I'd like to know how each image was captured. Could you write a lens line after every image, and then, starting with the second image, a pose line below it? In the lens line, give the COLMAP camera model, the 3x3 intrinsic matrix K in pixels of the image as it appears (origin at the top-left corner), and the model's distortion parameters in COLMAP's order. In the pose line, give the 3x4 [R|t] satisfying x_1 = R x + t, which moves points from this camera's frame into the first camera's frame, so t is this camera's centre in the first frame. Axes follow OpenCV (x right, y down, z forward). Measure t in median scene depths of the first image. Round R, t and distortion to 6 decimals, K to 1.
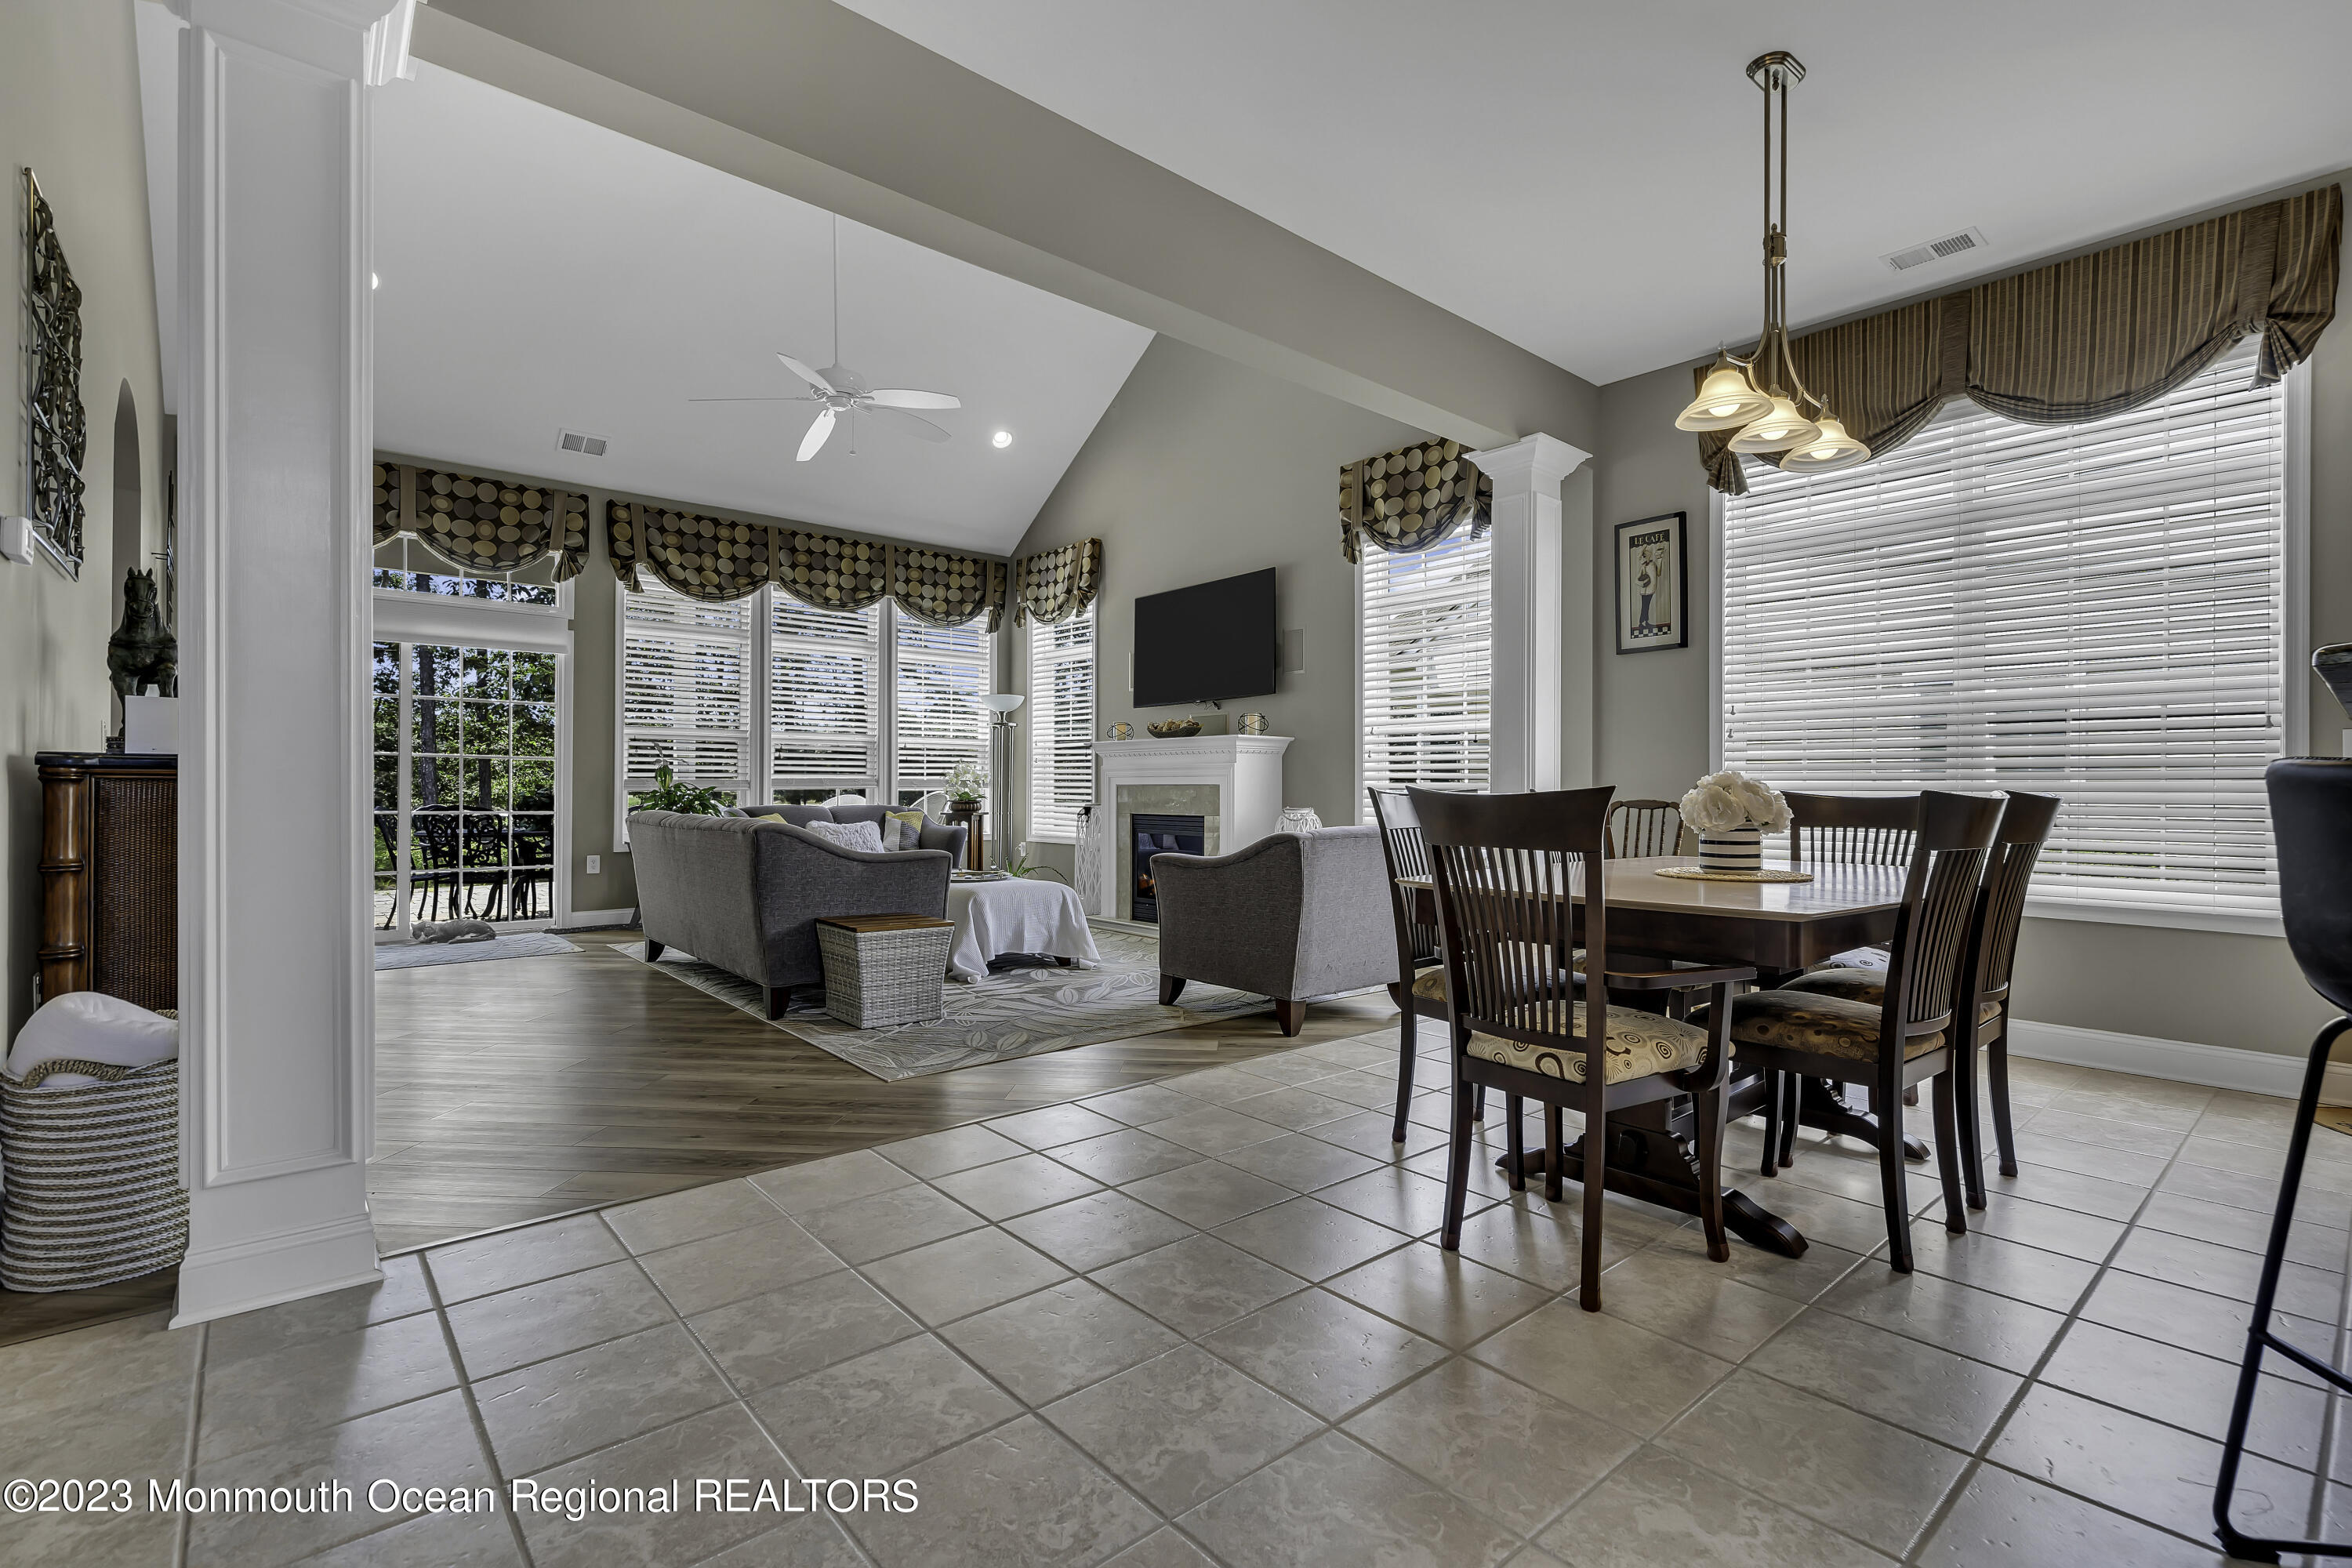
lens RADIAL K [[1066.1, 0, 1170.2], [0, 1066.1, 779.3], [0, 0, 1]] dist [0.002565, 0.000716]
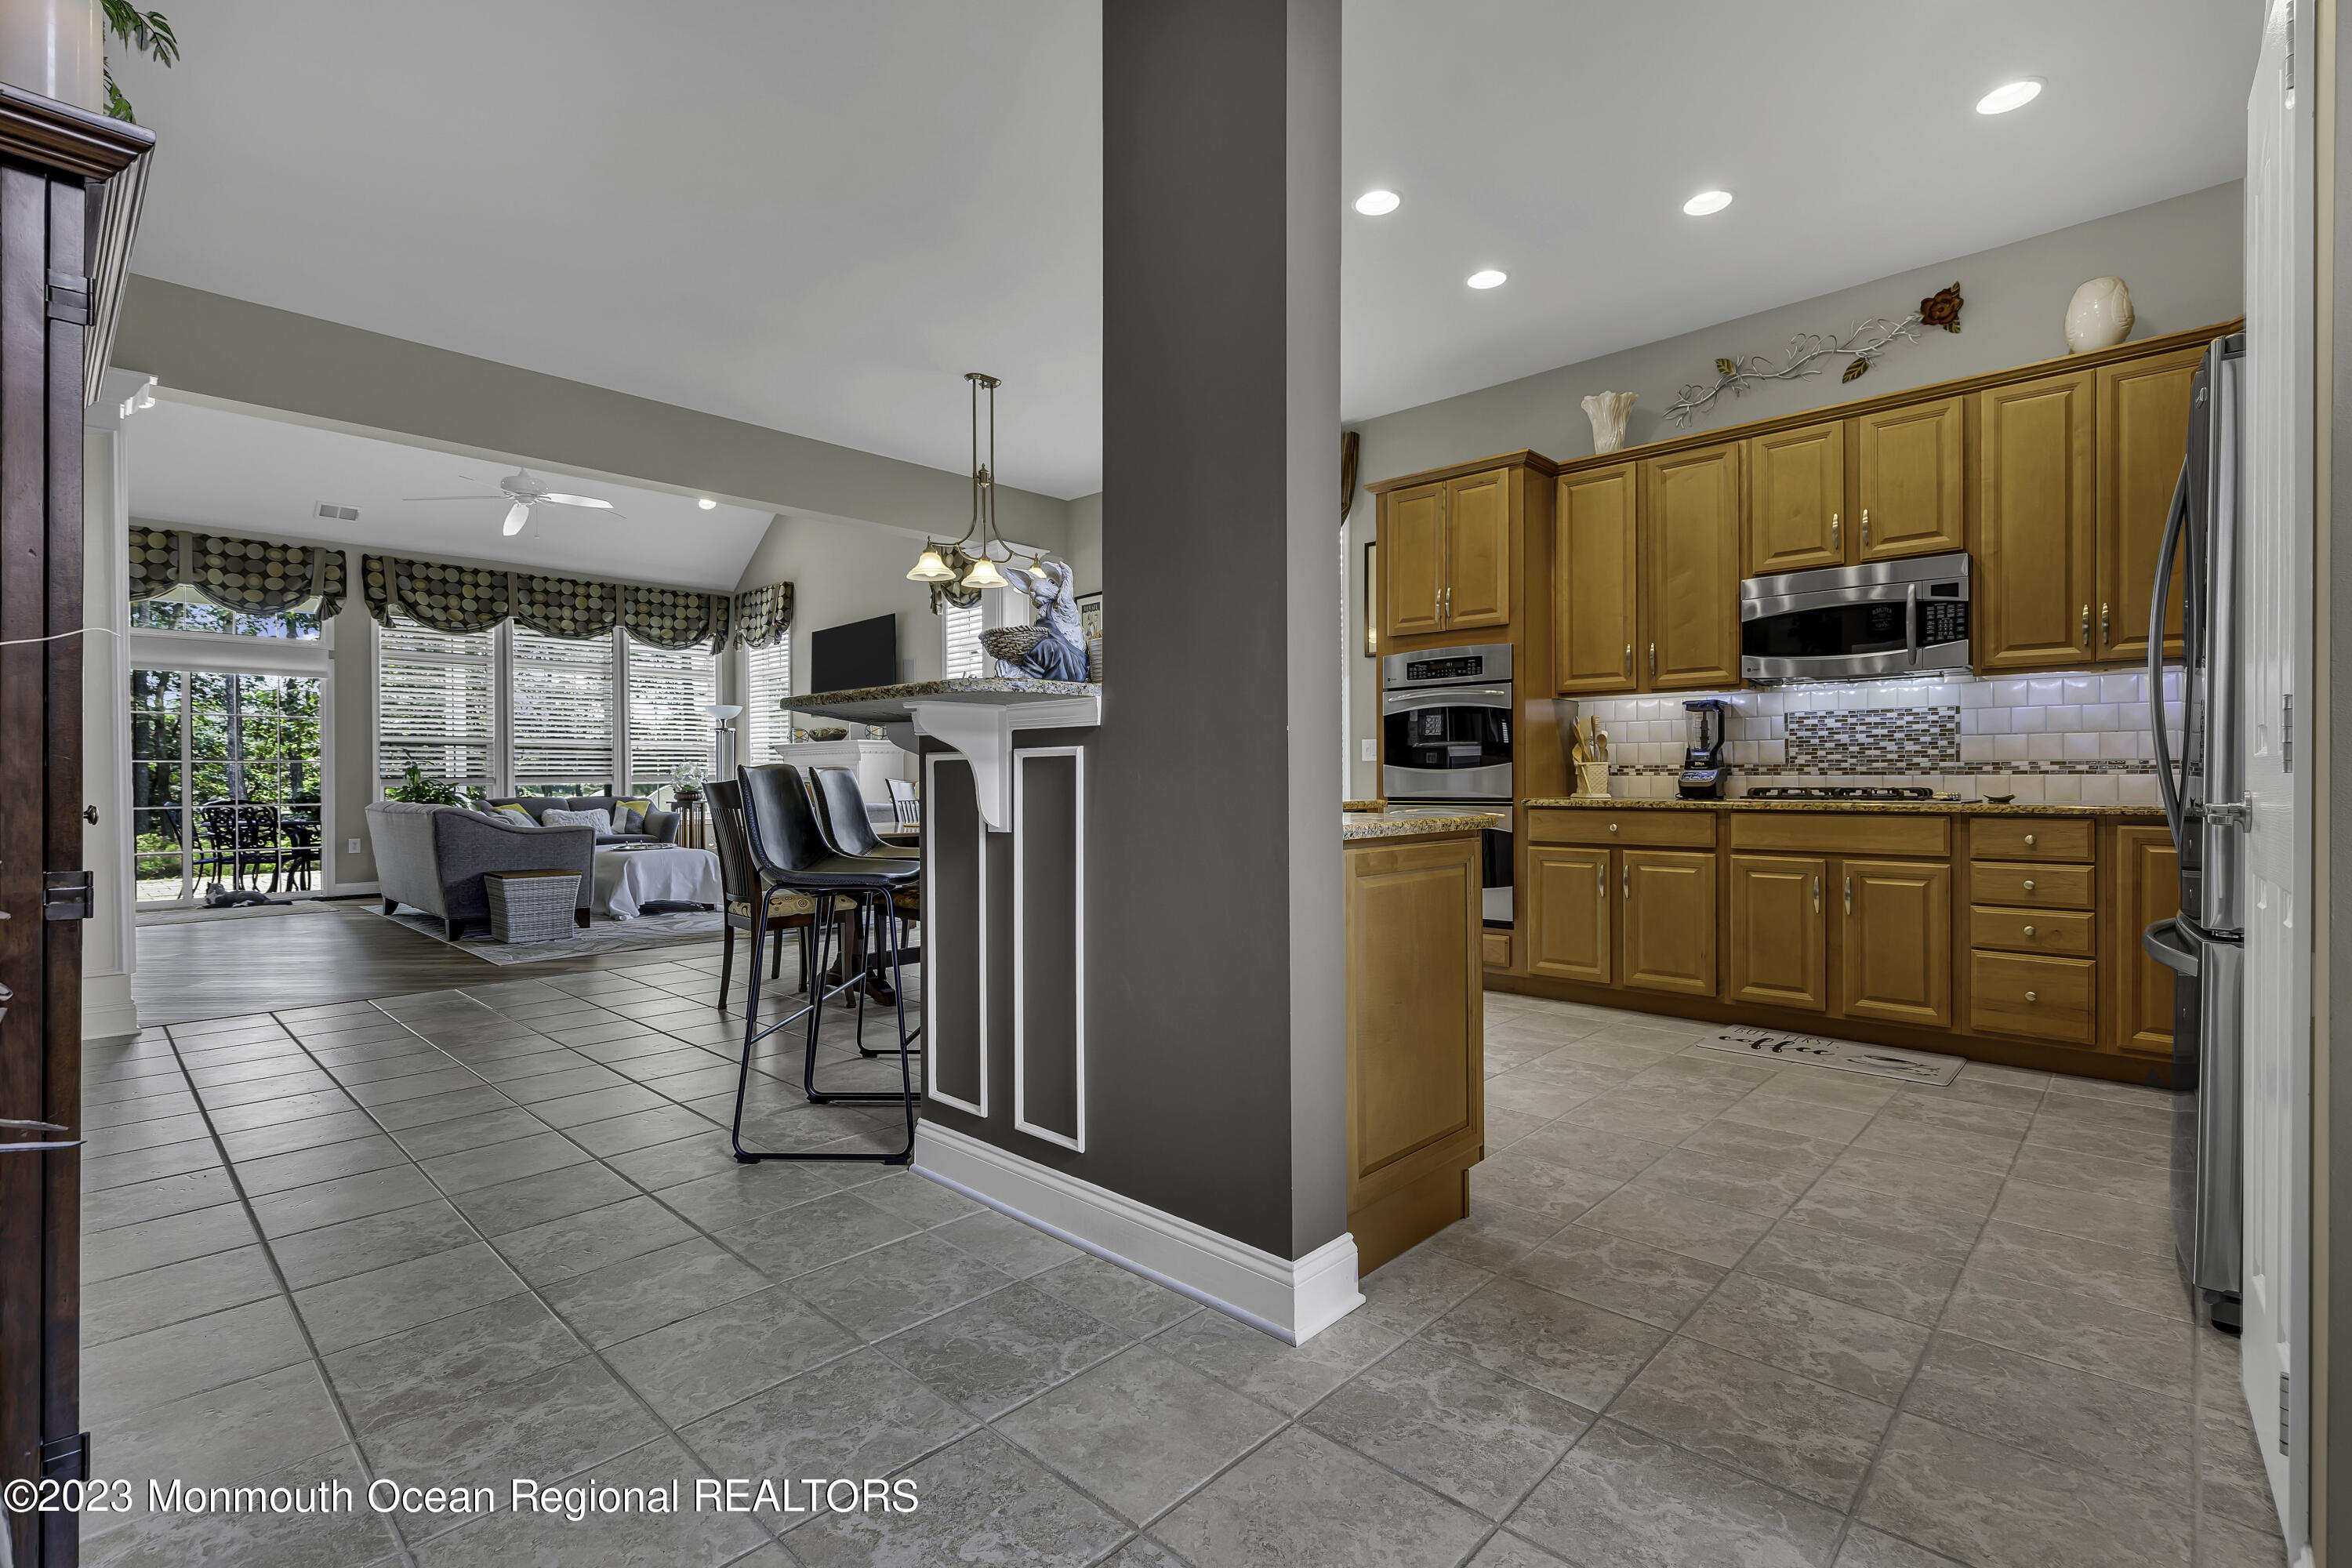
lens RADIAL K [[1062.9, 0, 1165.2], [0, 1062.9, 775.9], [0, 0, 1]] dist [0.002368, 0.000128]
pose [[0.994969, -0.011077, 0.099566, 0.271656], [0.010562, 0.999928, 0.005696, 0.000338], [-0.099622, -0.004615, 0.995015, -0.323818]]
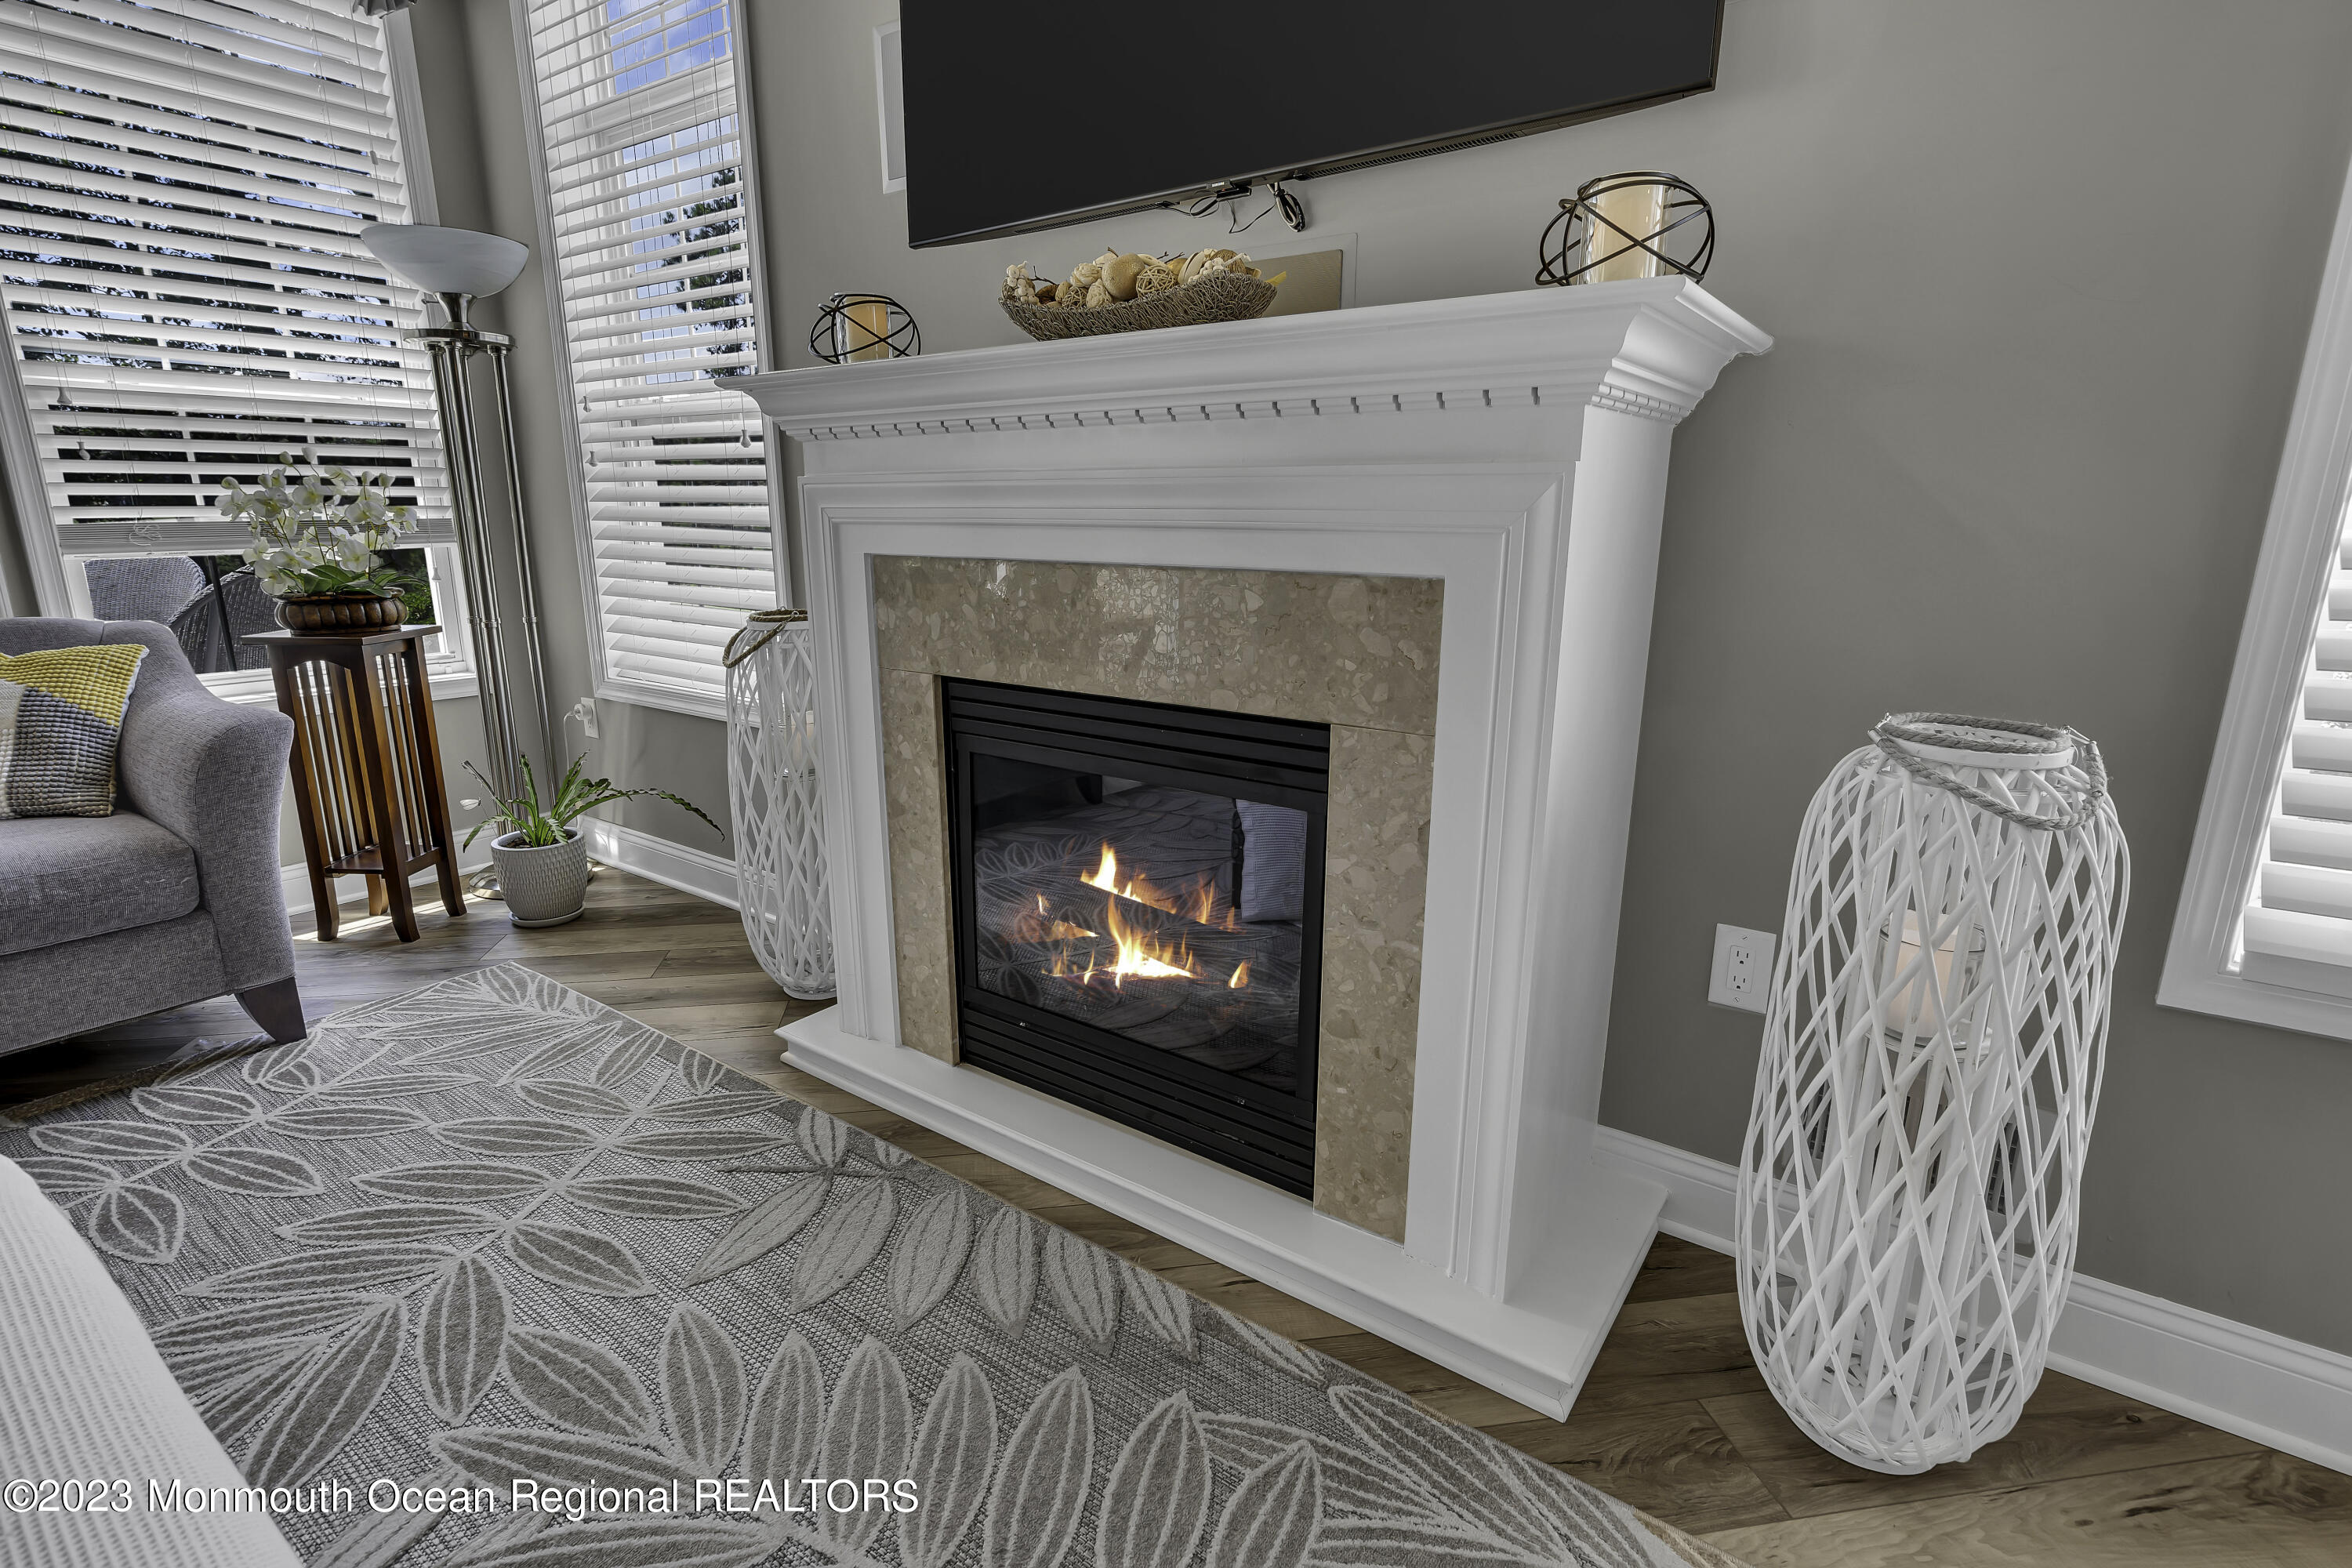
lens RADIAL K [[1136.5, 0, 1176.0], [0, 1136.5, 784.0], [0, 0, 1]] dist [0.002730, 0.000678]
pose [[0.971247, -0.059160, 0.230605, -0.045632], [0.000615, 0.969253, 0.246067, -0.008099], [-0.238072, -0.238850, 0.941421, 0.726168]]
